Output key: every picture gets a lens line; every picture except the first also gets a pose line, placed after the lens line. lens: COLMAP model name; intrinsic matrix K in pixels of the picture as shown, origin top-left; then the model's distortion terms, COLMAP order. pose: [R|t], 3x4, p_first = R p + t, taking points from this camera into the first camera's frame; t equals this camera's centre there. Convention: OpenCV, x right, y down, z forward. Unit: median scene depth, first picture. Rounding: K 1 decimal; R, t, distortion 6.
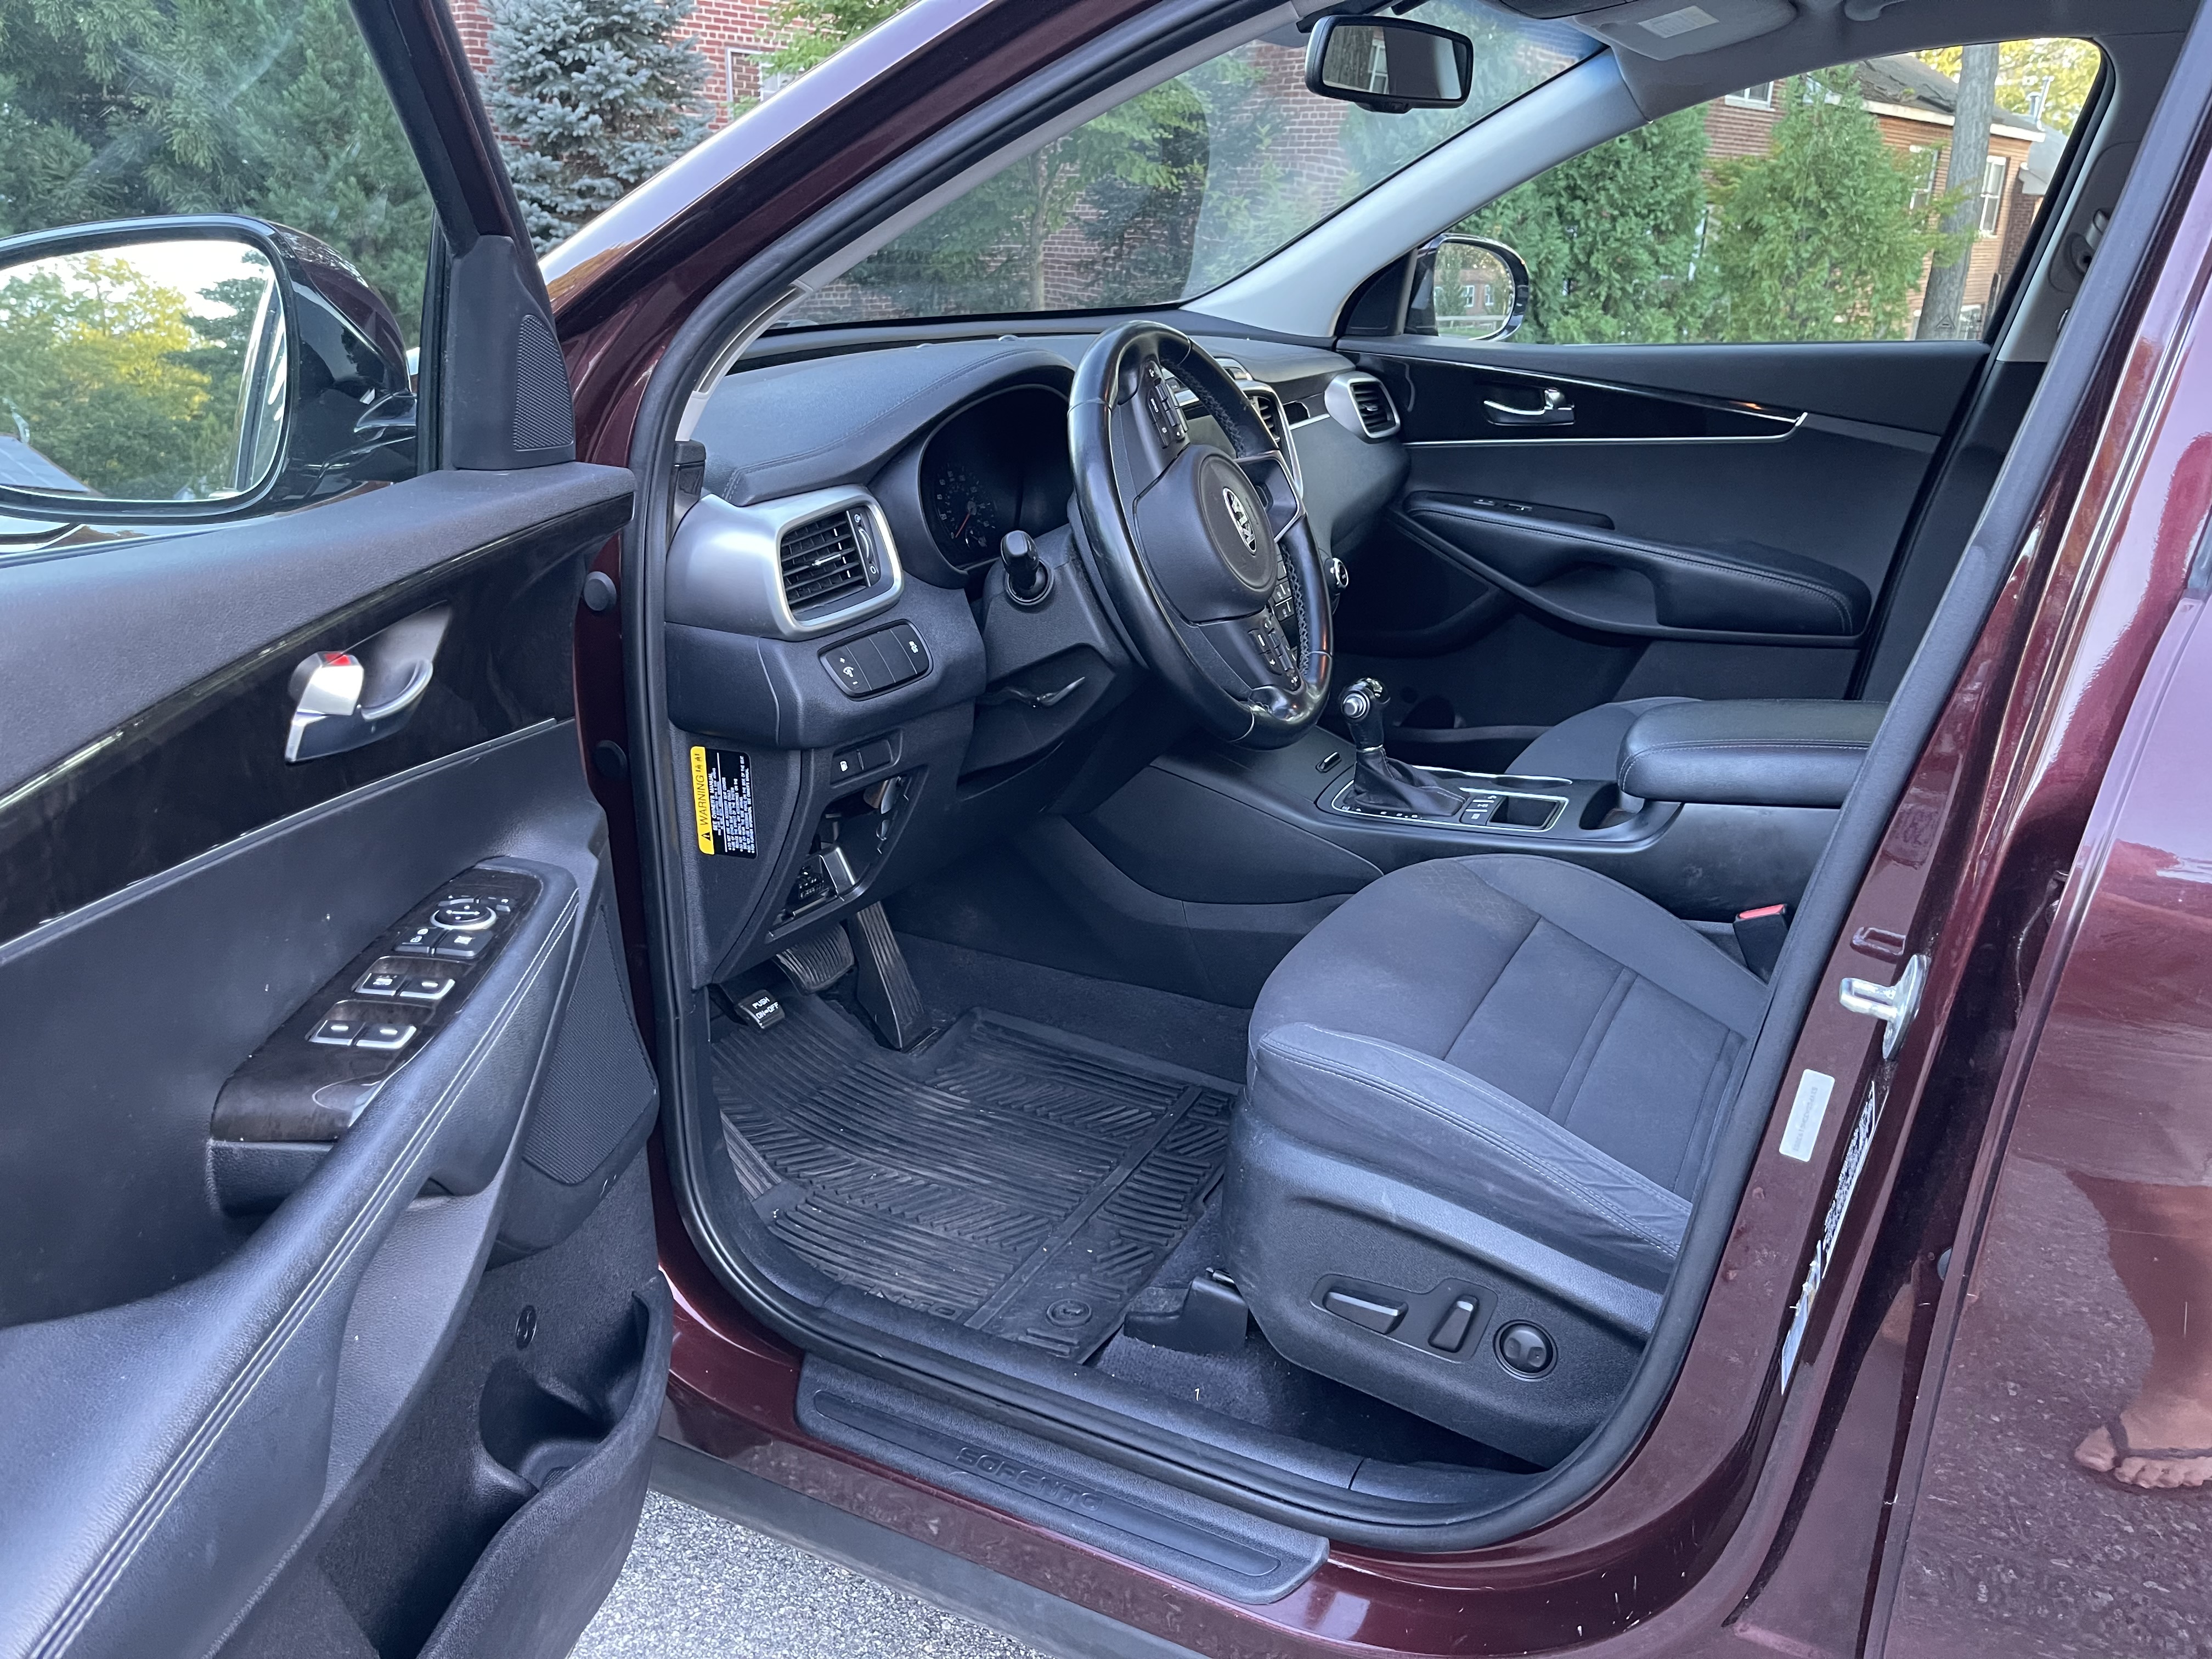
lens RADIAL K [[1661.3, 0, 1107.1], [0, 1661.3, 826.5], [0, 0, 1]] dist [0.058653, -0.073308]
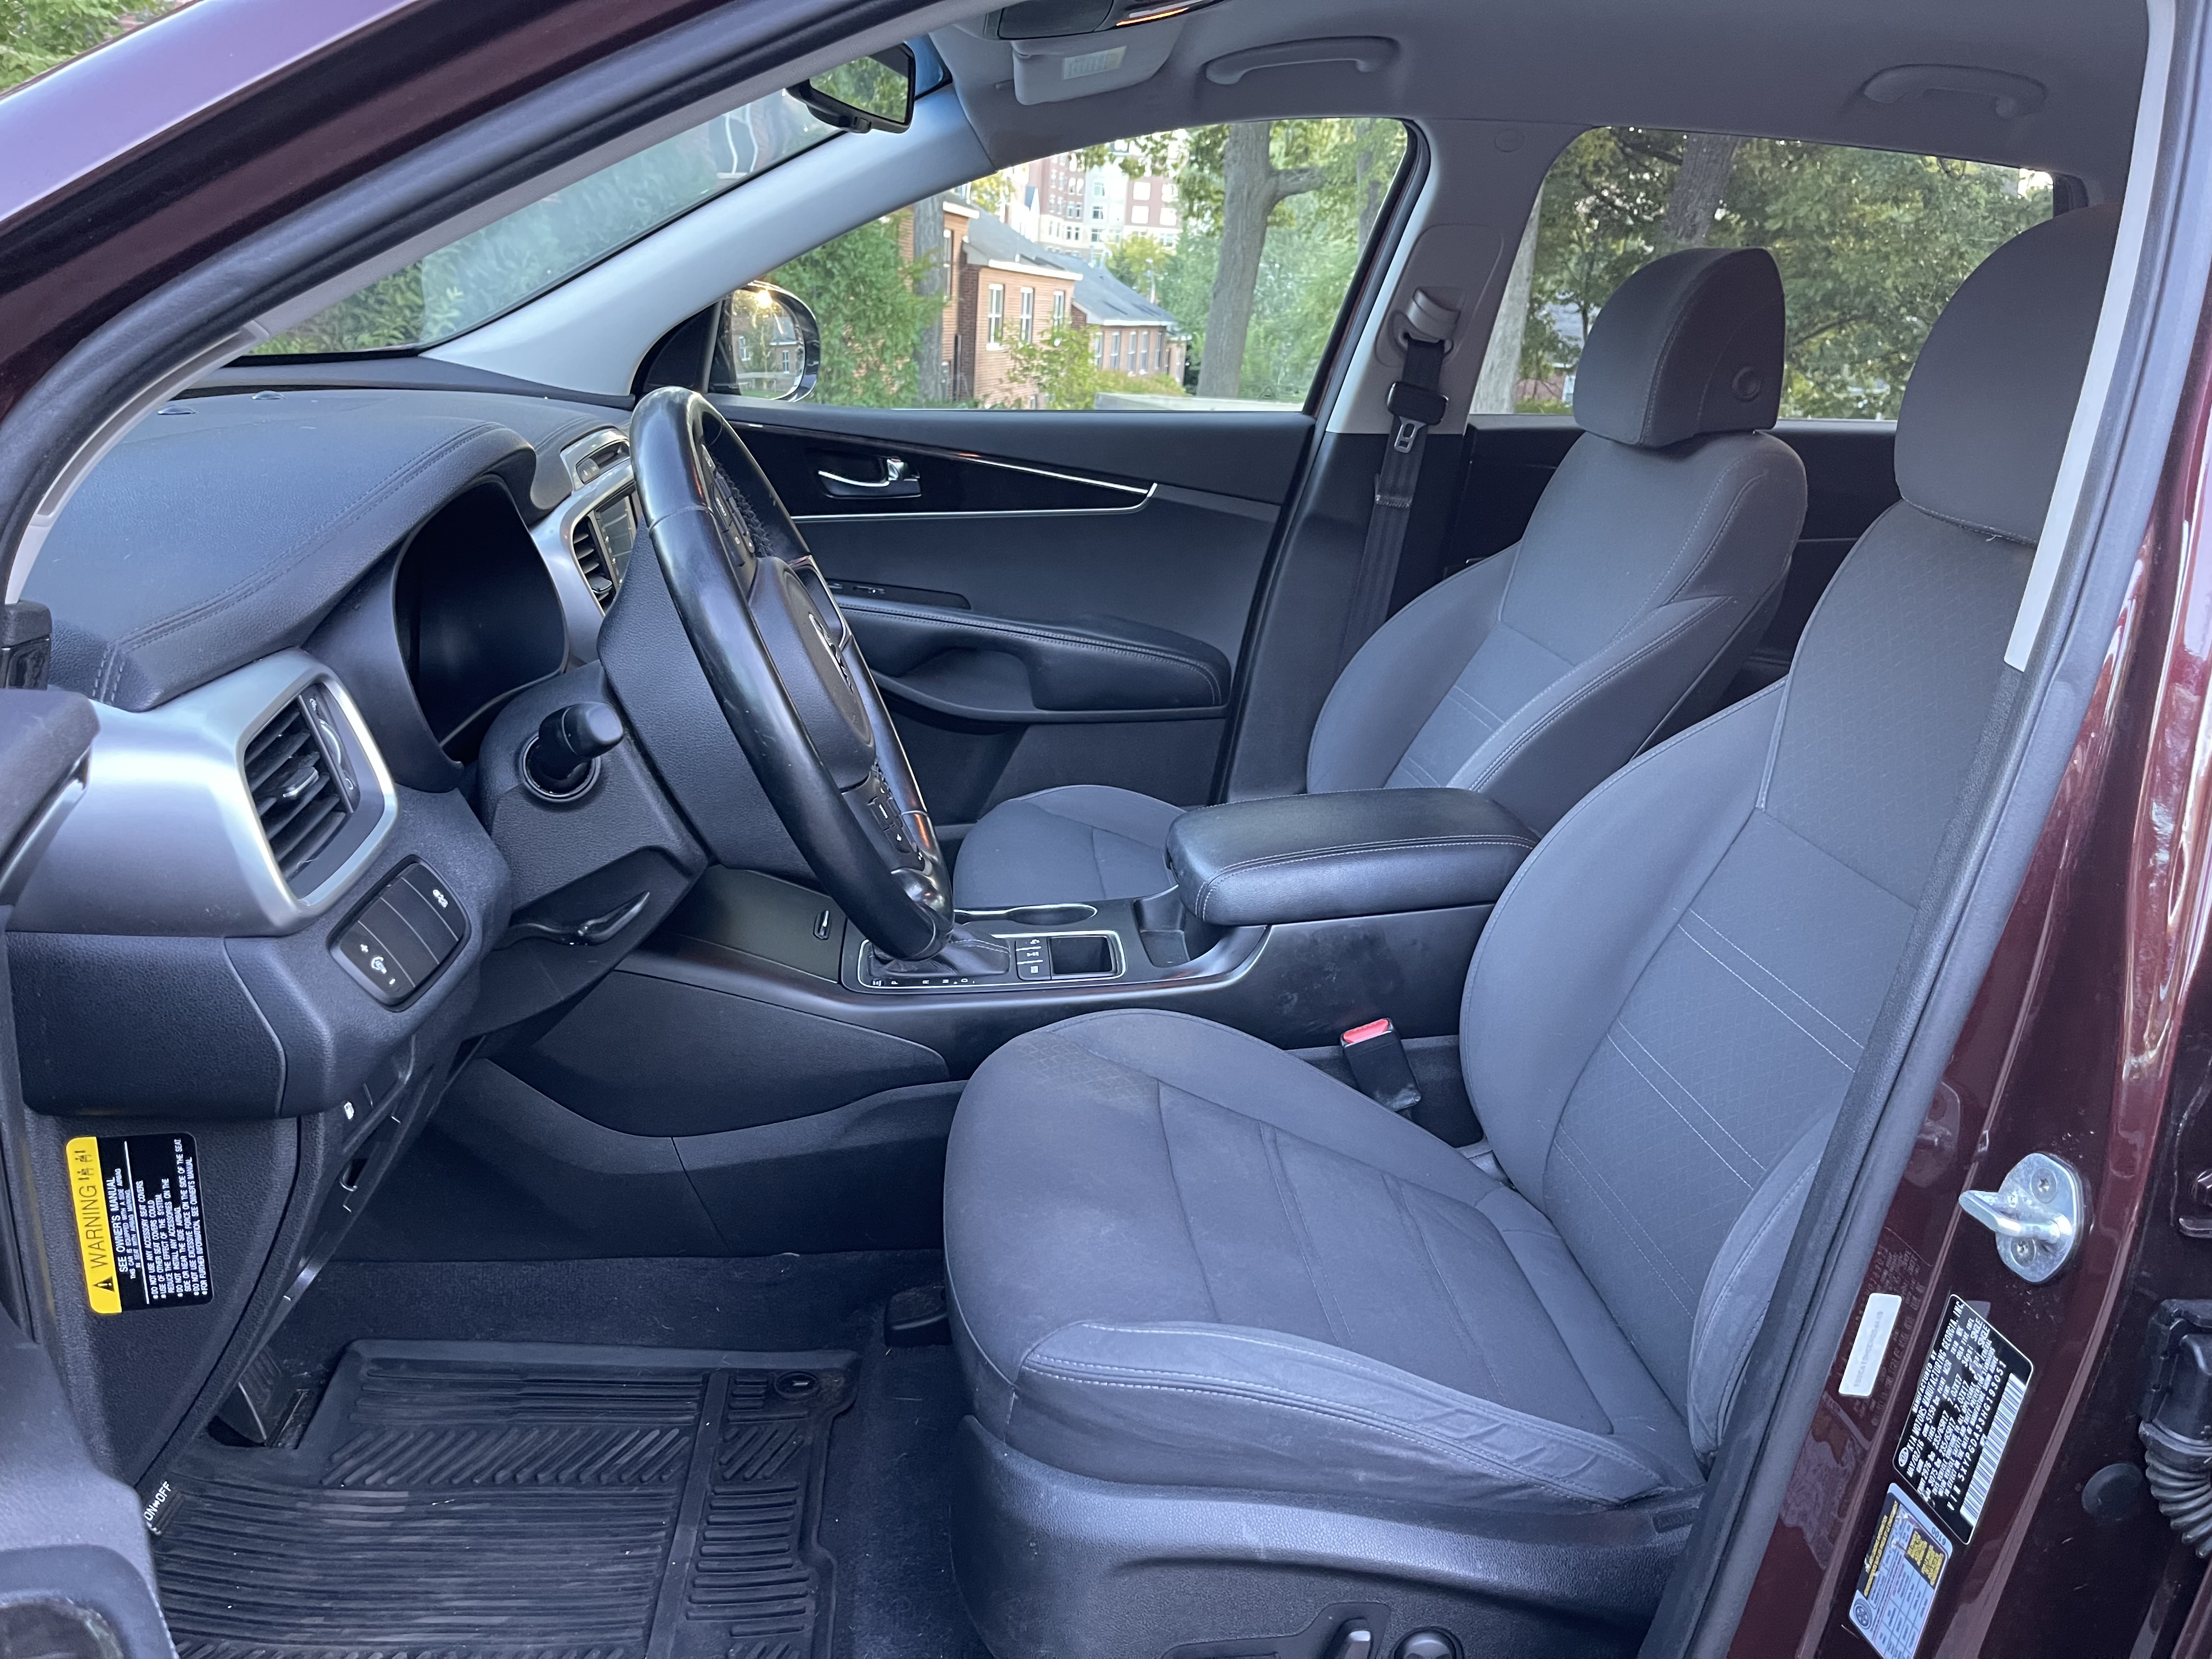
lens RADIAL K [[1661.3, 0, 1107.1], [0, 1661.3, 826.5], [0, 0, 1]] dist [0.058653, -0.073308]
pose [[0.843438, -0.123868, 0.522752, -0.216927], [0.136618, 0.990521, 0.014281, -0.102732], [-0.519565, 0.059372, 0.852365, 0.307354]]
